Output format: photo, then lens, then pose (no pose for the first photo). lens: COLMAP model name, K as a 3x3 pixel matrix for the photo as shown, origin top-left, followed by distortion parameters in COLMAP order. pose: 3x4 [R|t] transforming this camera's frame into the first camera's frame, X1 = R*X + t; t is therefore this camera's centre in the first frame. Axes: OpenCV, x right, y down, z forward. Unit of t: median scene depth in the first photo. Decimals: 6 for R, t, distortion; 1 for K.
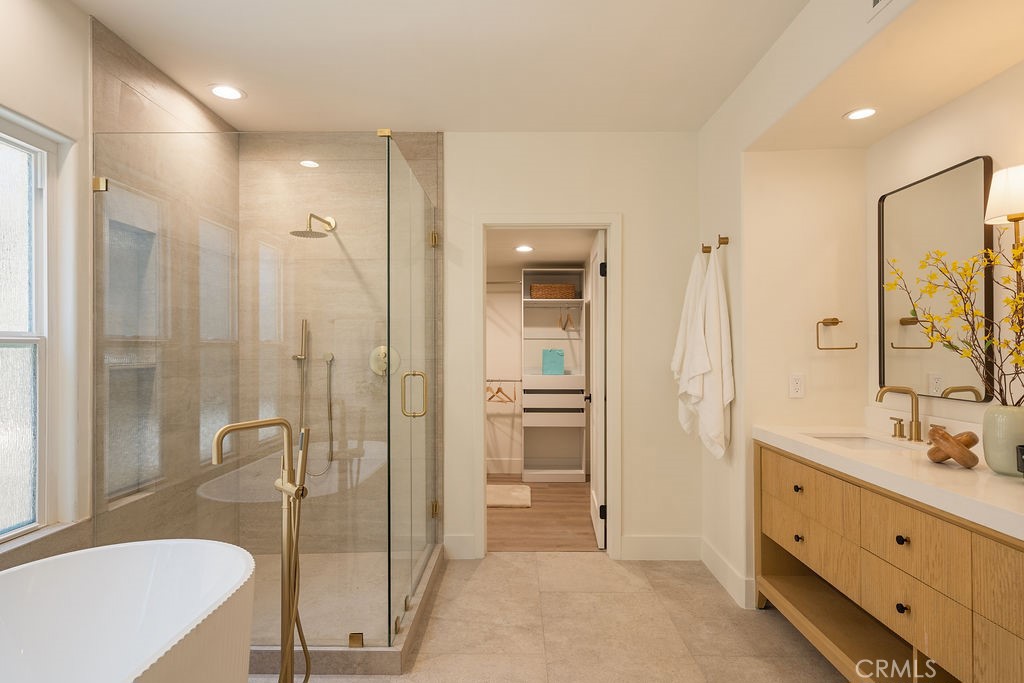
lens RADIAL K [[569.0, 0, 512.0], [0, 569.0, 341.5], [0, 0, 1]] dist [0.001764, 0.000955]
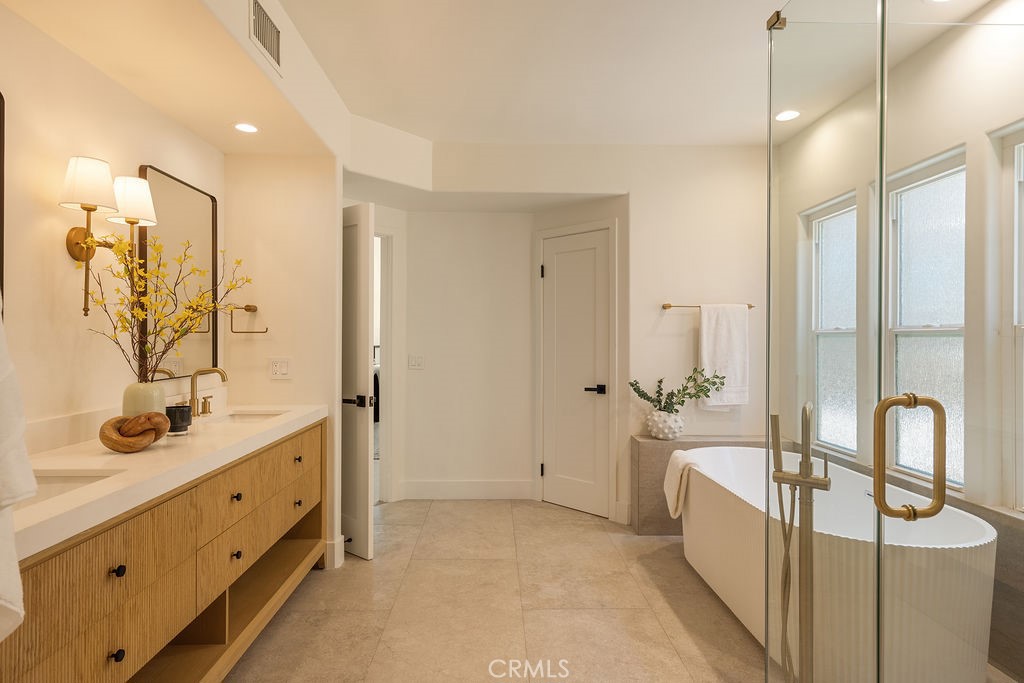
lens RADIAL K [[569.0, 0, 512.0], [0, 569.0, 341.5], [0, 0, 1]] dist [0.001764, 0.000955]
pose [[-0.998991, -0.003458, -0.044781, 0.076060], [-0.002967, 0.999935, -0.011027, 0.021771], [0.044816, -0.010883, -0.998936, 1.160340]]
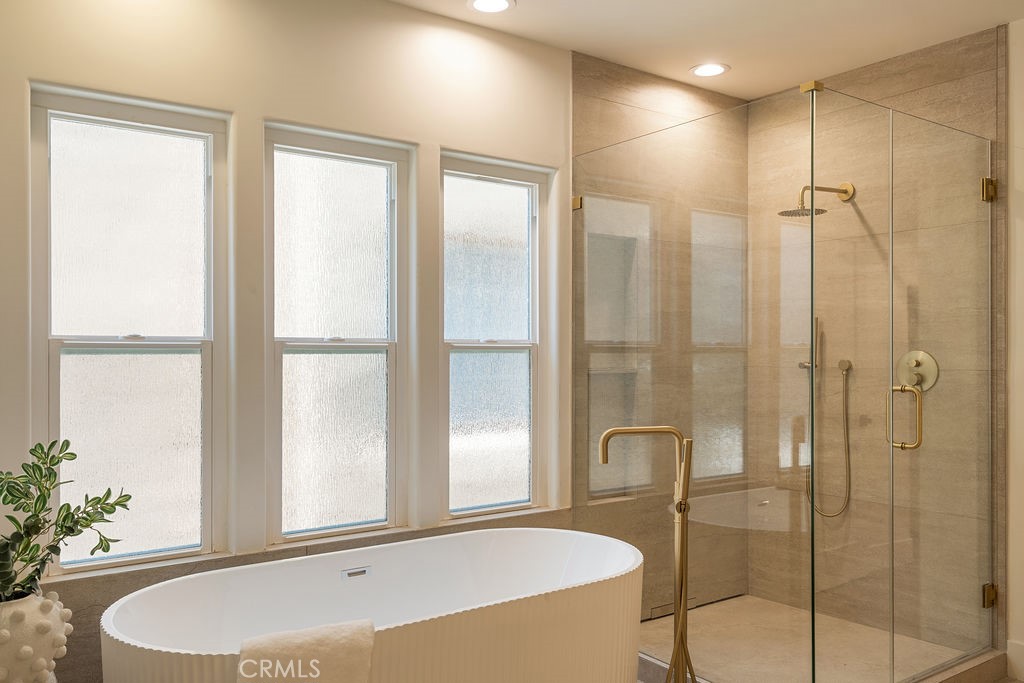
lens RADIAL K [[811.2, 0, 512.0], [0, 811.2, 341.5], [0, 0, 1]] dist [-0.000977, -0.002929]
pose [[0.590149, -0.010315, -0.807228, 0.299820], [0.008846, 0.999941, -0.006310, -0.001853], [0.807246, -0.003417, 0.590206, -0.009562]]
